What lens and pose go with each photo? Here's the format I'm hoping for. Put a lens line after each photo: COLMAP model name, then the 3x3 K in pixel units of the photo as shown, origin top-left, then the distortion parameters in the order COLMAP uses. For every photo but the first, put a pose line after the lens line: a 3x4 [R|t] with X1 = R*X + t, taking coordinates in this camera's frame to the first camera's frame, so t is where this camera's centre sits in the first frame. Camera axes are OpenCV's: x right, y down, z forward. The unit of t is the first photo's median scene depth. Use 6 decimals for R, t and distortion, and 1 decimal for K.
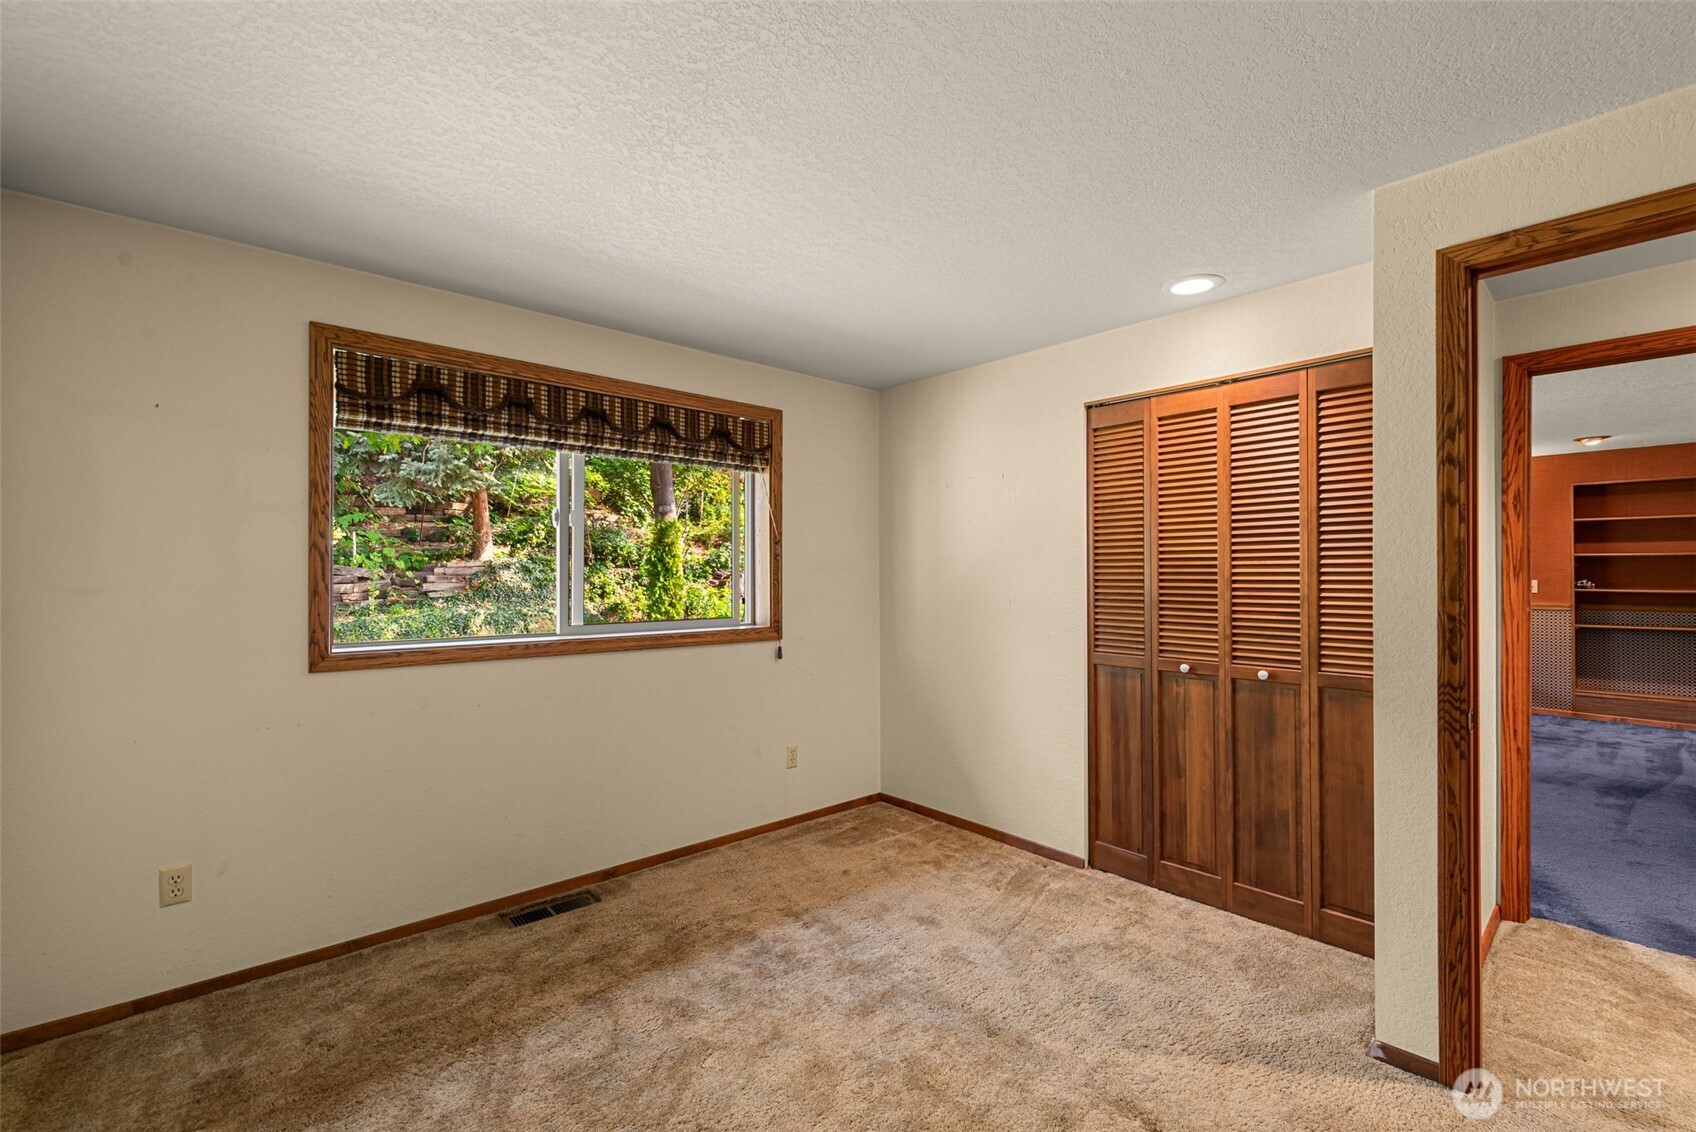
lens RADIAL K [[739.0, 0, 845.0], [0, 739.0, 566.1], [0, 0, 1]] dist [0.001399, 0.000614]
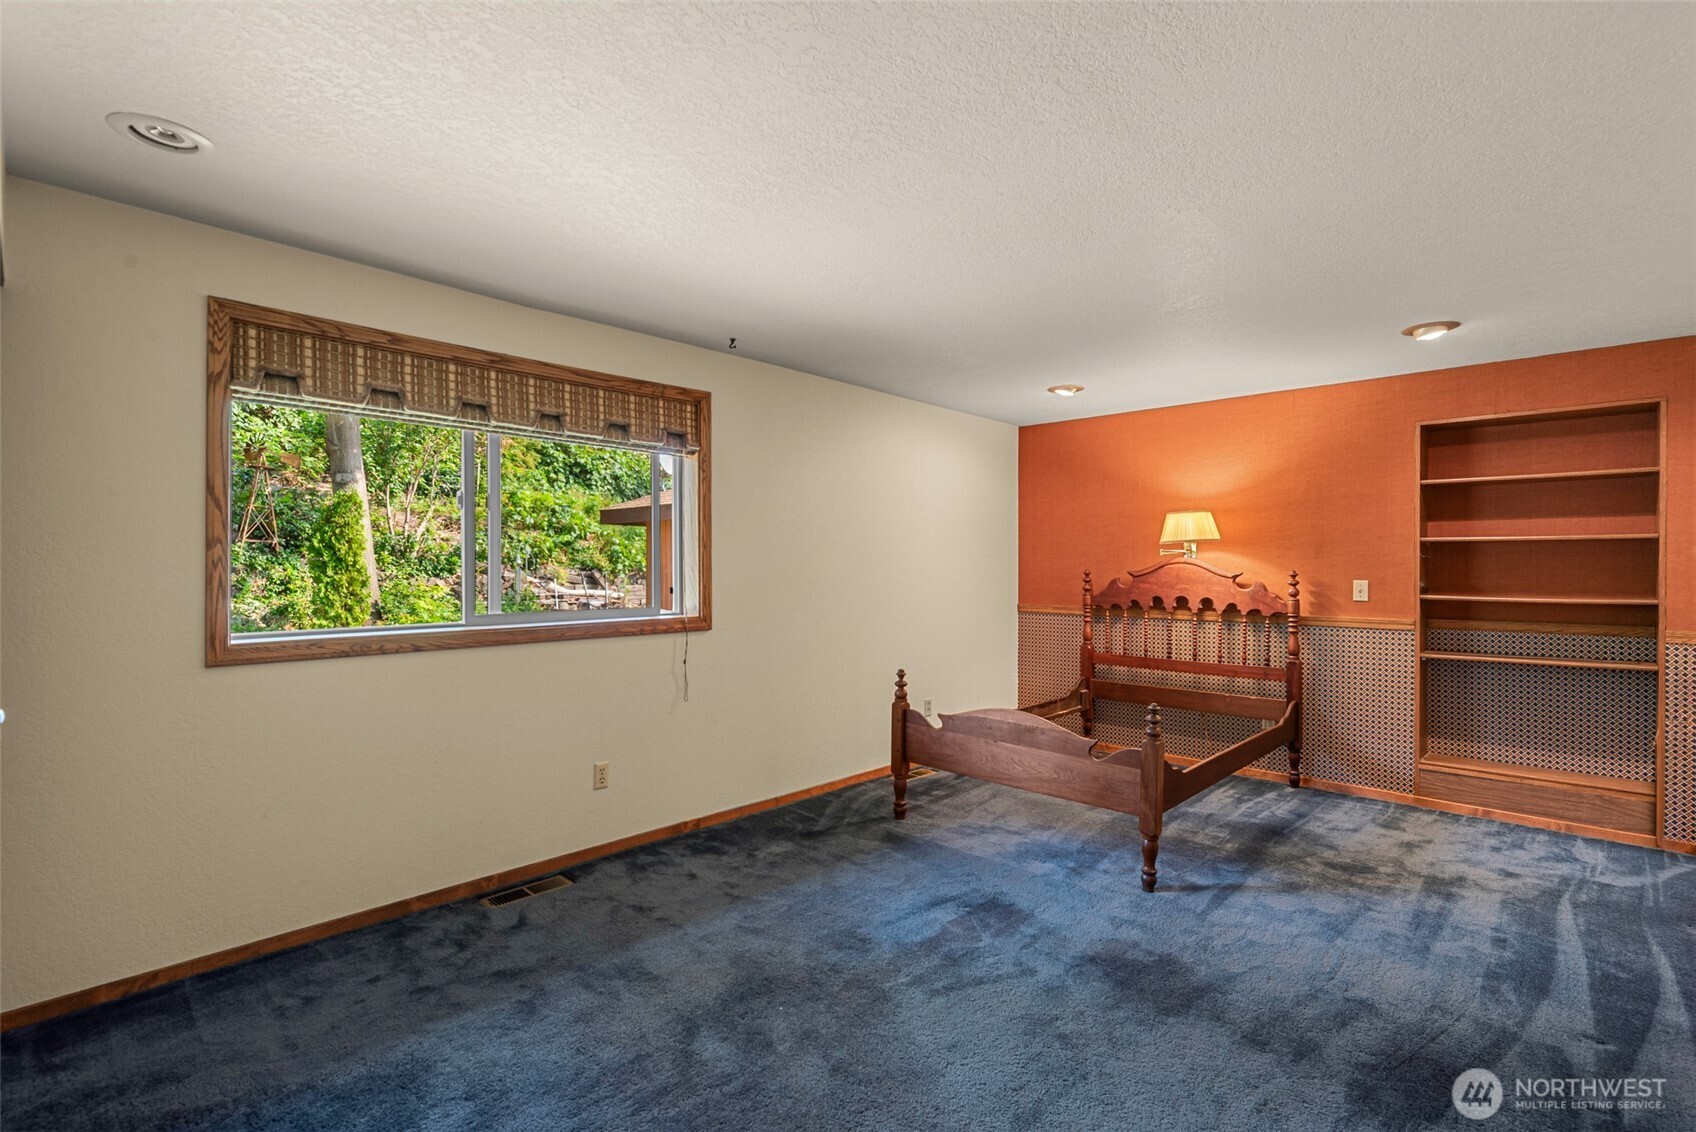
lens RADIAL K [[752.0, 0, 852.8], [0, 752.0, 562.0], [0, 0, 1]] dist [-0.006303, -0.000918]
pose [[0.998949, -0.001471, 0.045810, 0.252735], [0.000864, 0.999911, 0.013281, -0.002624], [-0.045826, -0.013227, 0.998862, 0.208943]]
